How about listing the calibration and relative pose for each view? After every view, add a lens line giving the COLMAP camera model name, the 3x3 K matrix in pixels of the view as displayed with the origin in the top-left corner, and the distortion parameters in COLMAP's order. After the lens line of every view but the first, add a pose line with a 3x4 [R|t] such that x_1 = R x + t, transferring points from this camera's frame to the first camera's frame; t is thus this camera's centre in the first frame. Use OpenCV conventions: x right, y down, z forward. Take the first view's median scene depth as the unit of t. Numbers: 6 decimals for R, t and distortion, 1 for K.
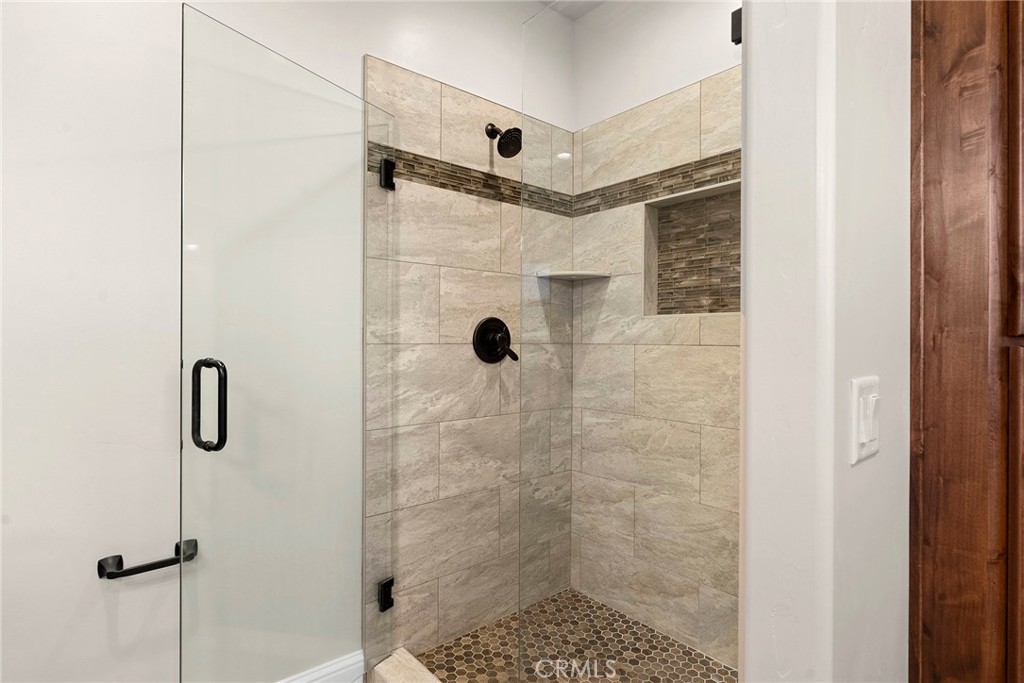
lens RADIAL K [[518.5, 0, 516.2], [0, 518.5, 338.6], [0, 0, 1]] dist [-0.002915, -0.001053]
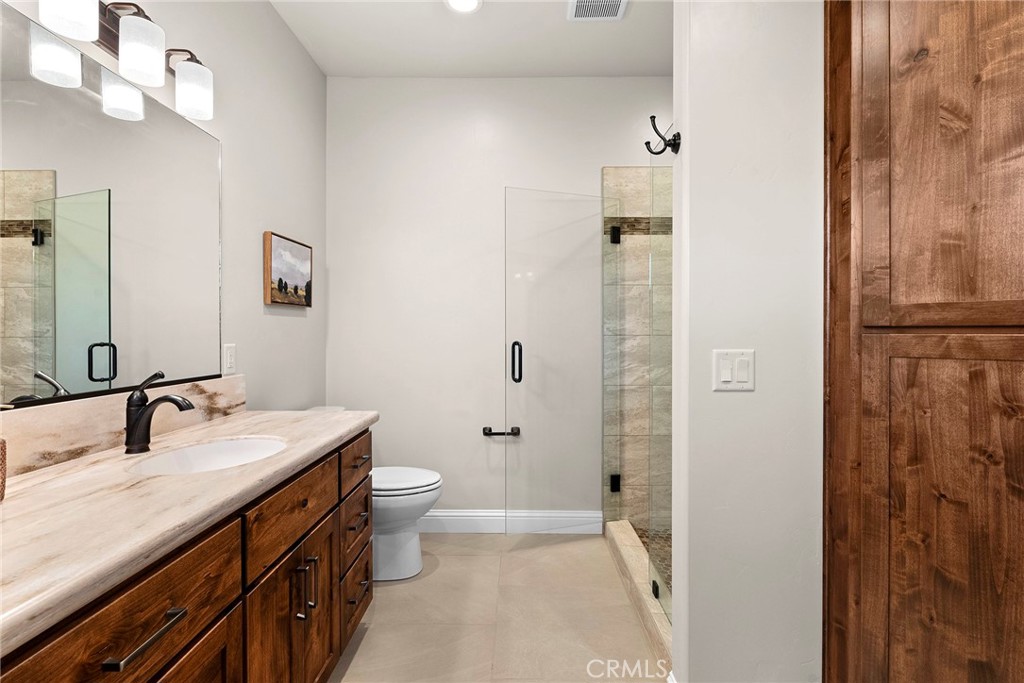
lens RADIAL K [[474.5, 0, 512.3], [0, 474.5, 336.8], [0, 0, 1]] dist [0.000872, -0.000040]
pose [[0.751602, 0.001231, -0.659616, 0.512905], [0.003301, 0.999979, 0.005628, 0.005852], [0.659608, -0.006407, 0.751582, -0.380620]]
